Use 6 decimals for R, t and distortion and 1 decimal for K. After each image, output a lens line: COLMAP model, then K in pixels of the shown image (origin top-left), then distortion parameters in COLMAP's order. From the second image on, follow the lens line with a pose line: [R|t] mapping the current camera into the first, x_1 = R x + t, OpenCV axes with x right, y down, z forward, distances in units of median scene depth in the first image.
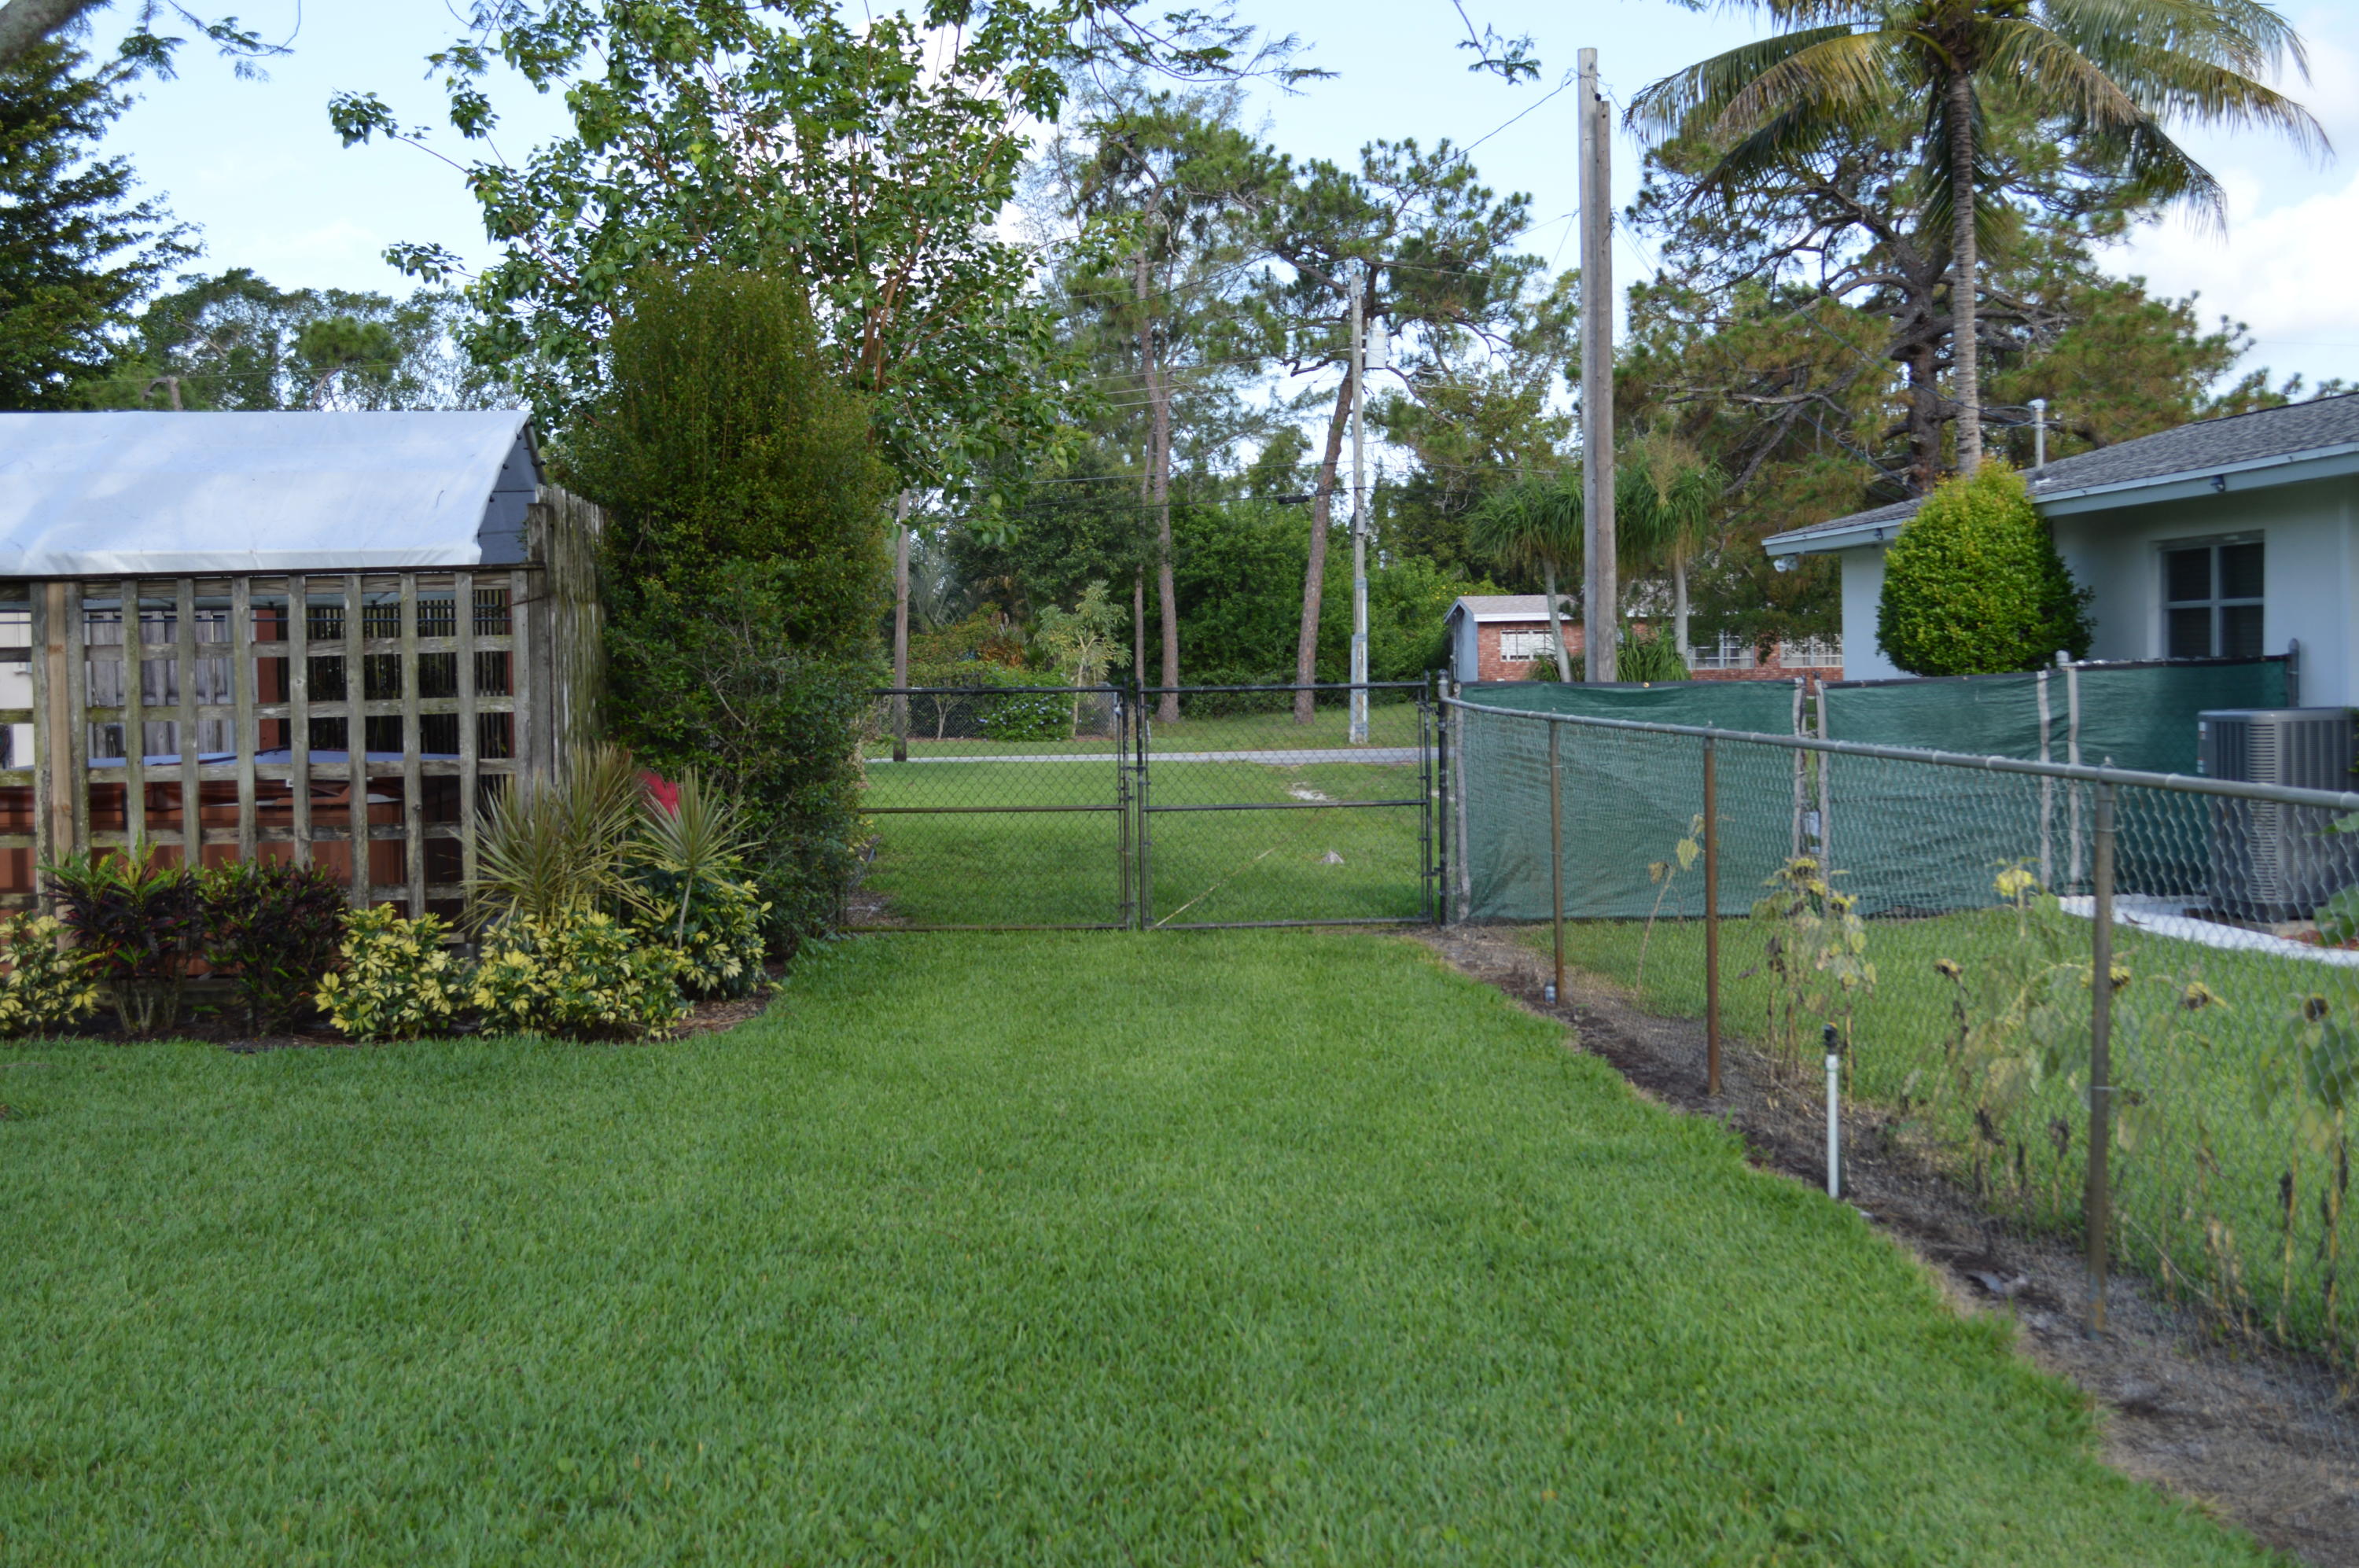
lens RADIAL K [[2868.5, 0, 1179.5], [0, 2868.5, 784.0], [0, 0, 1]] dist [-0.039340, 0.010409]
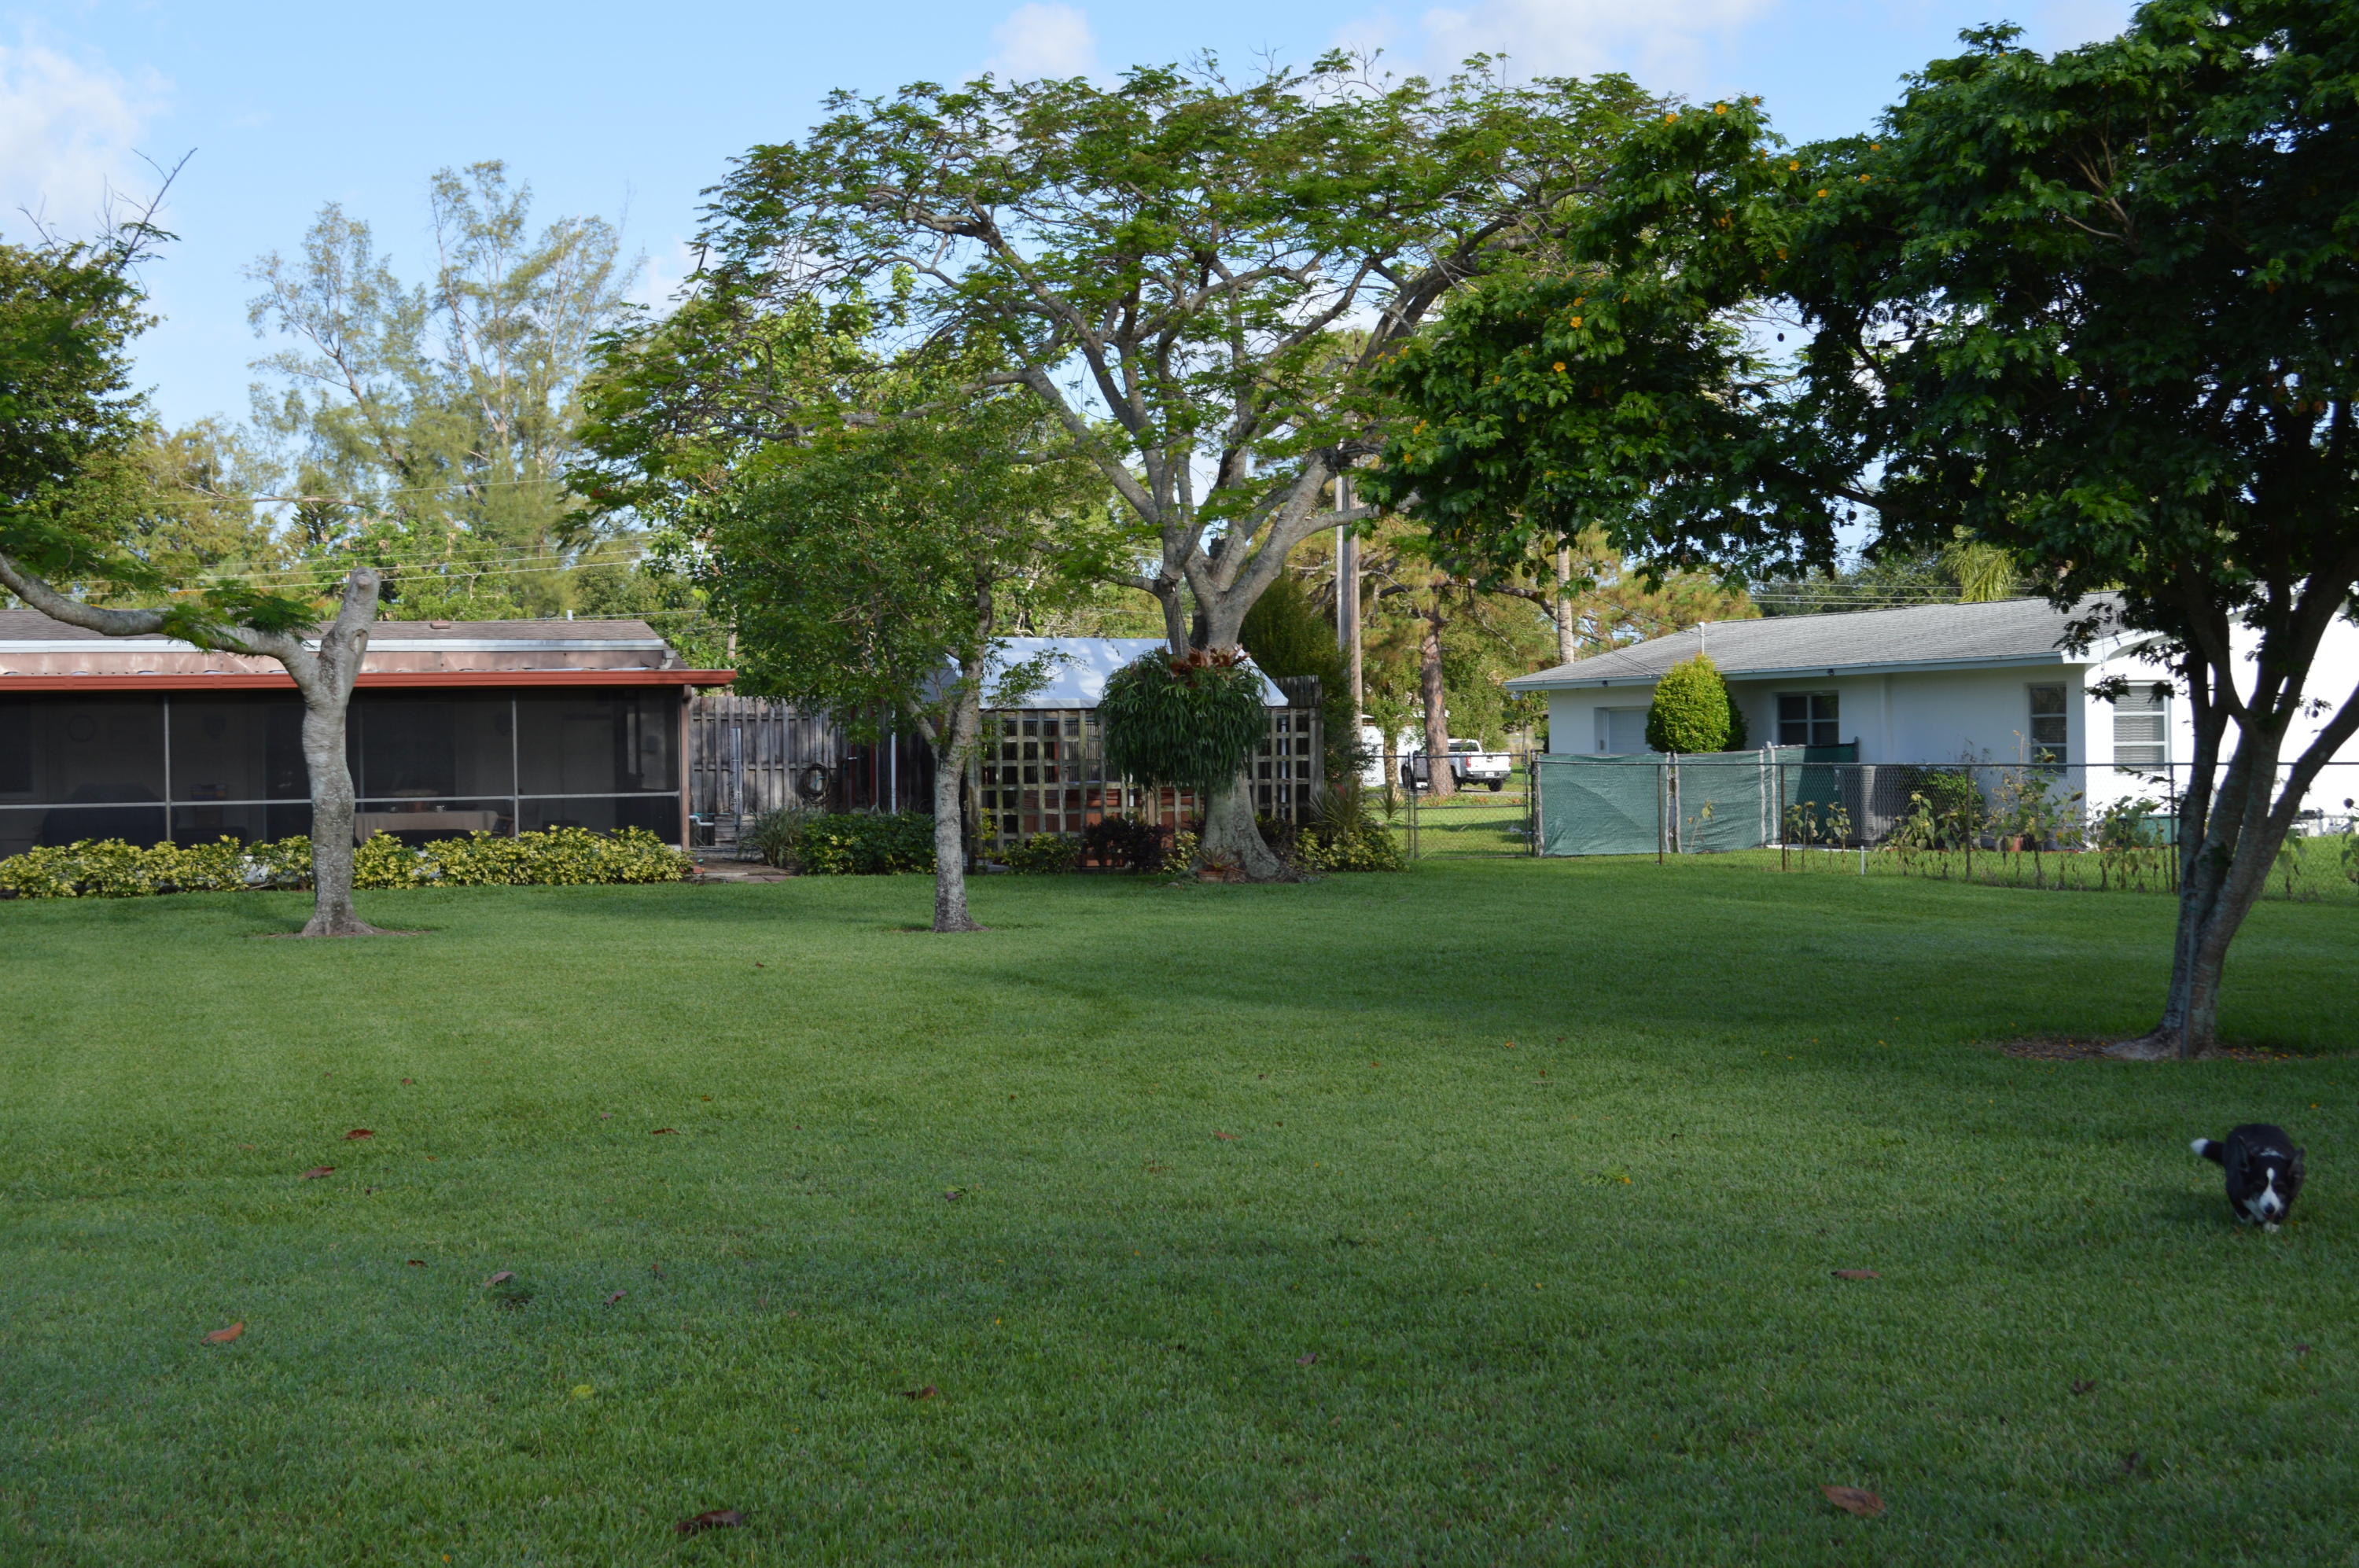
lens RADIAL K [[3415.0, 0, 1179.5], [0, 3415.0, 784.0], [0, 0, 1]] dist [0.005279, 0.001828]
pose [[0.947899, -0.001416, 0.318567, -1.216624], [0.014182, 0.999186, -0.037756, 0.102470], [-0.318254, 0.040307, 0.947148, -1.759108]]
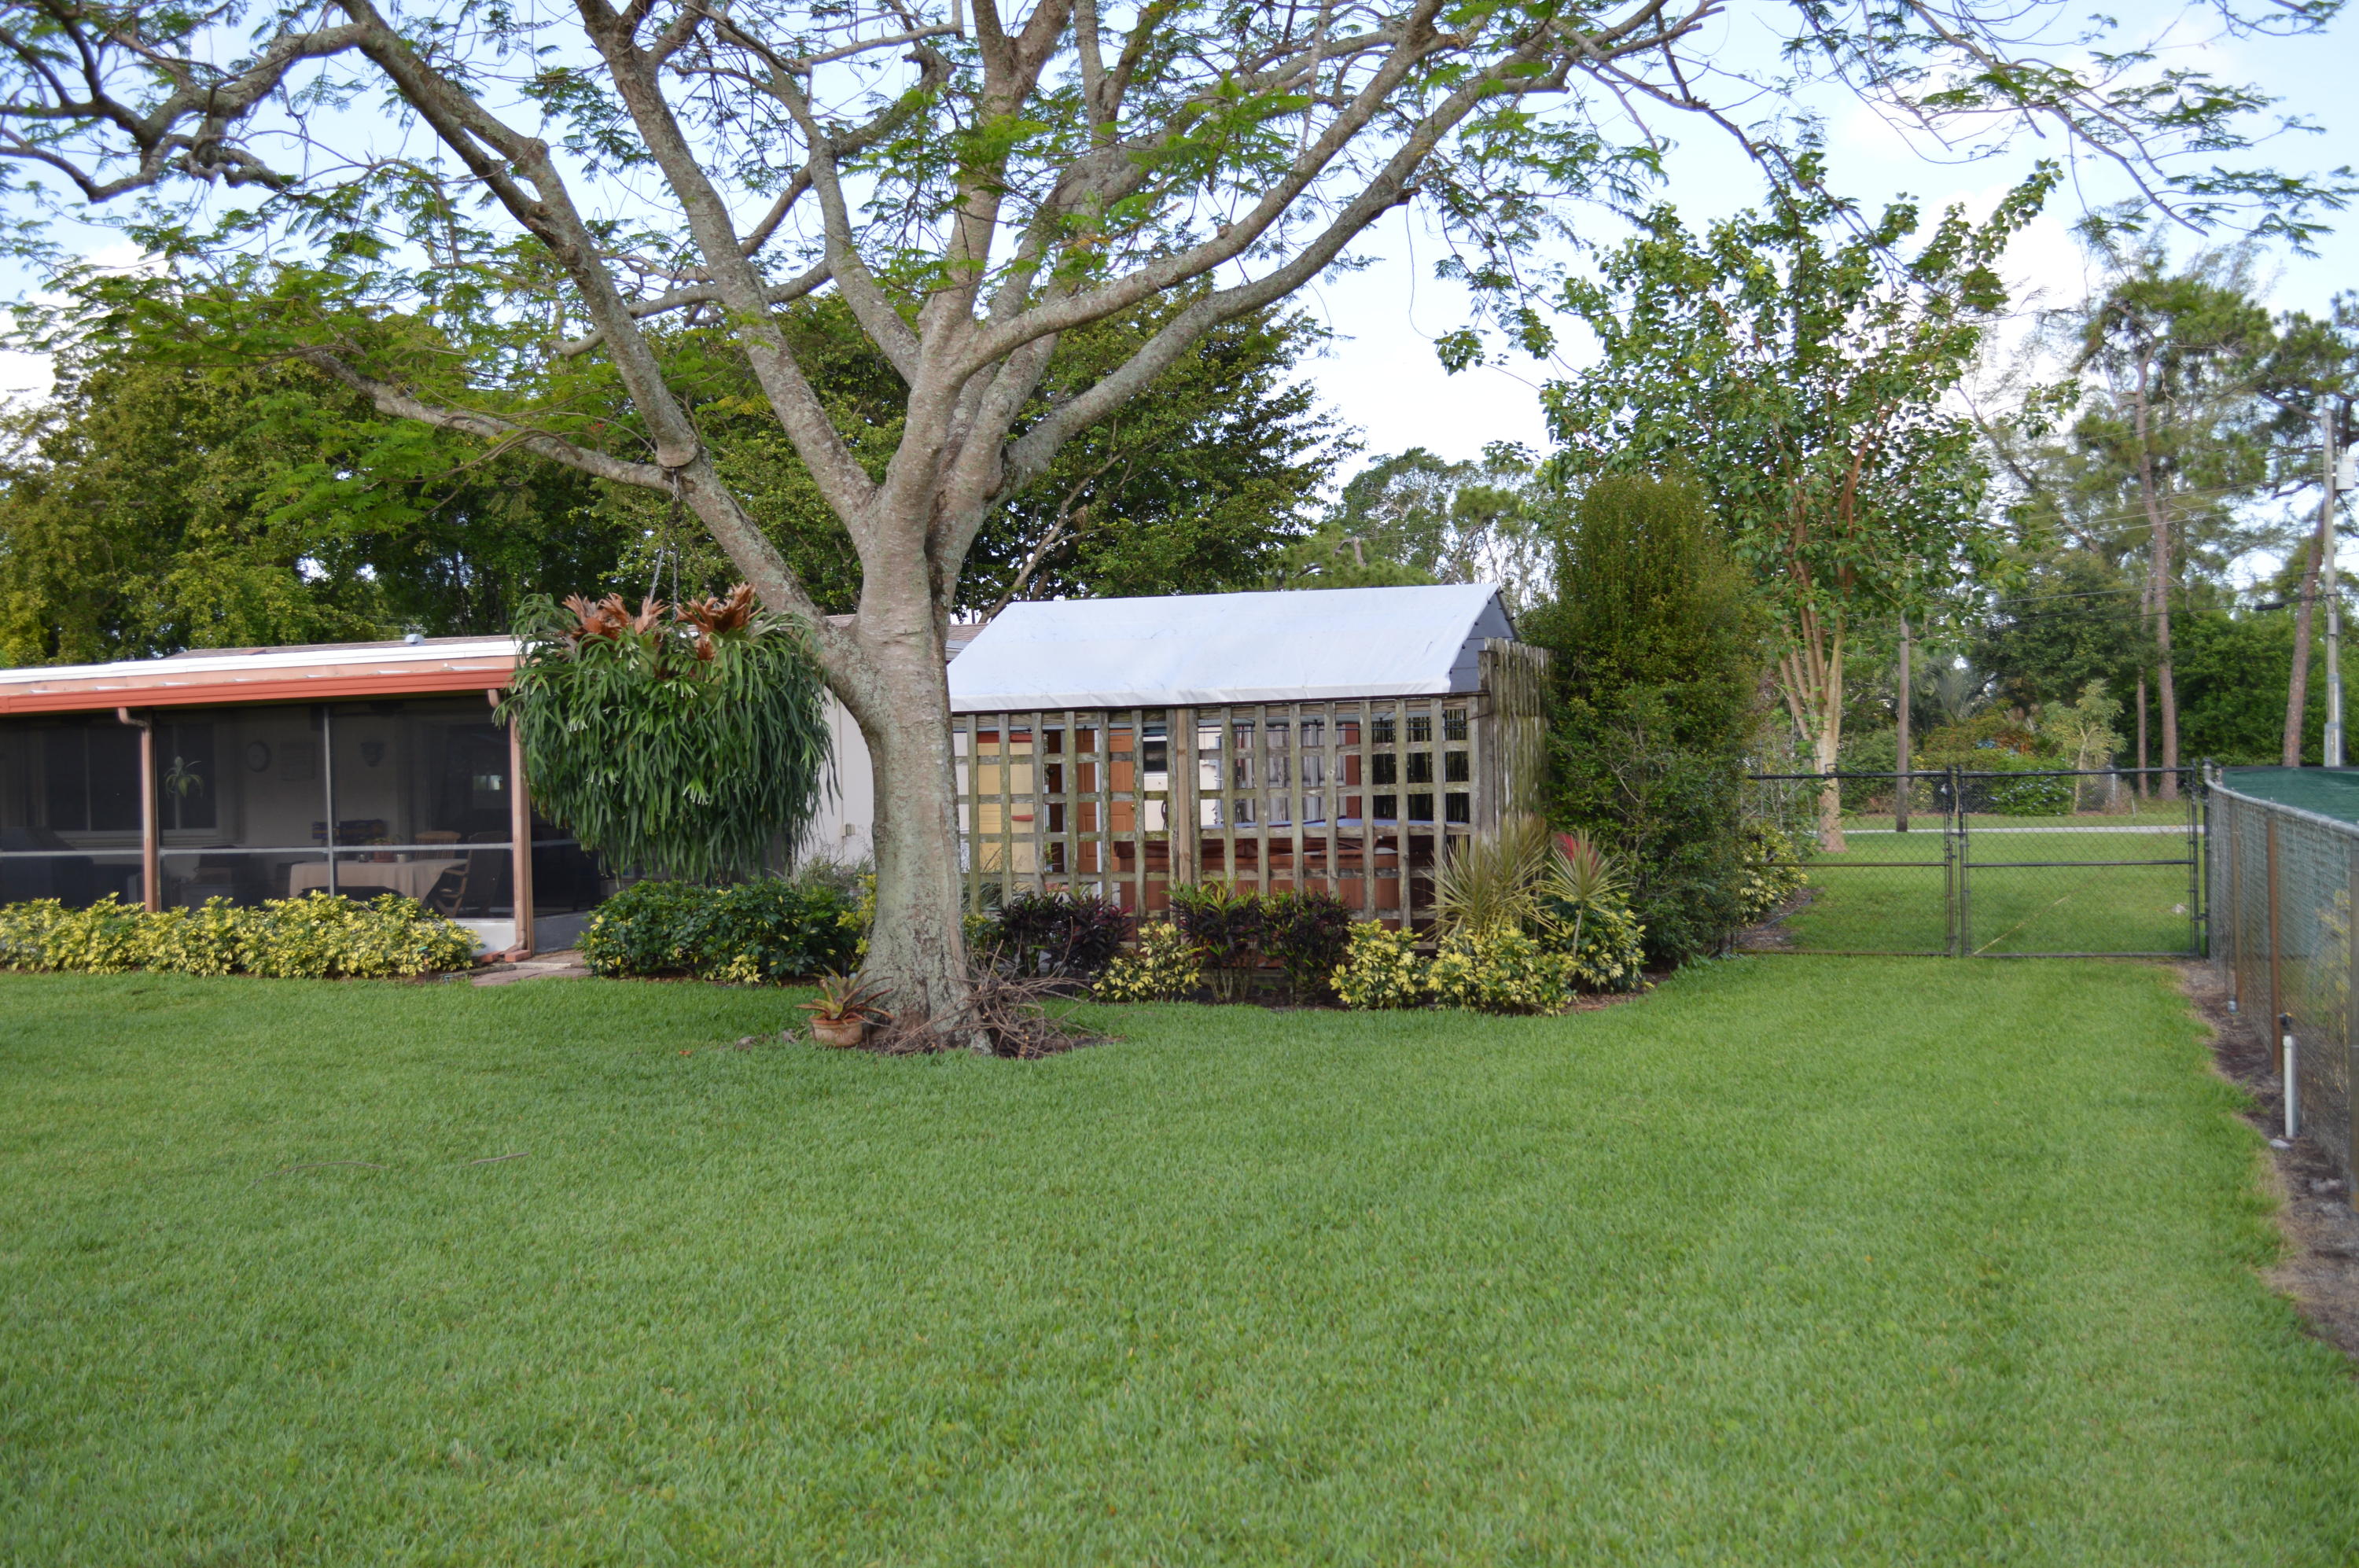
lens RADIAL K [[2387.6, 0, 1194.5], [0, 2387.6, 810.9], [0, 0, 1]] dist [-0.075415, 0.027875]
pose [[0.914034, 0.001266, -0.405635, 0.121184], [-0.008182, 0.999849, -0.015317, 0.003822], [0.405555, 0.017319, 0.913907, -0.158356]]
